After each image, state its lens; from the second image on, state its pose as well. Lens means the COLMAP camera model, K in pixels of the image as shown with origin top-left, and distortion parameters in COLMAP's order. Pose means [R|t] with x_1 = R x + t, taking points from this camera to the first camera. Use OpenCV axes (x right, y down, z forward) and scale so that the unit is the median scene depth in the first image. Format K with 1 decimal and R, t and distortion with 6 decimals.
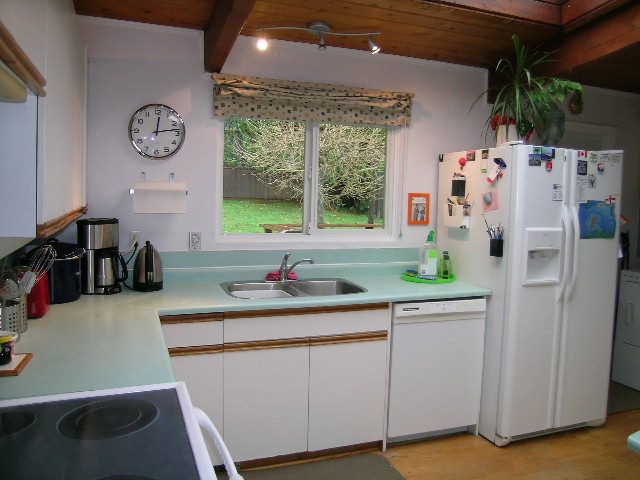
lens RADIAL K [[533.6, 0, 322.2], [0, 533.6, 237.5], [0, 0, 1]] dist [-0.101891, 0.059379]
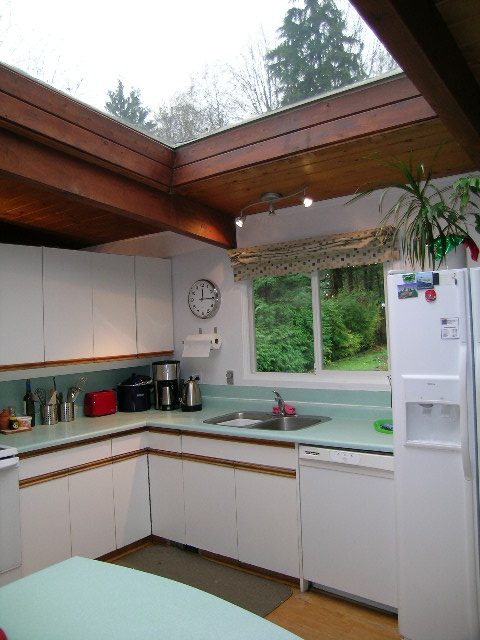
lens RADIAL K [[533.6, 0, 242.6], [0, 533.6, 318.5], [0, 0, 1]] dist [-0.101891, 0.059379]
pose [[0.514261, -0.061434, -0.855430, 0.946667], [-0.020148, 0.996290, -0.083663, -0.030672], [0.857397, 0.060260, 0.511116, 0.355975]]
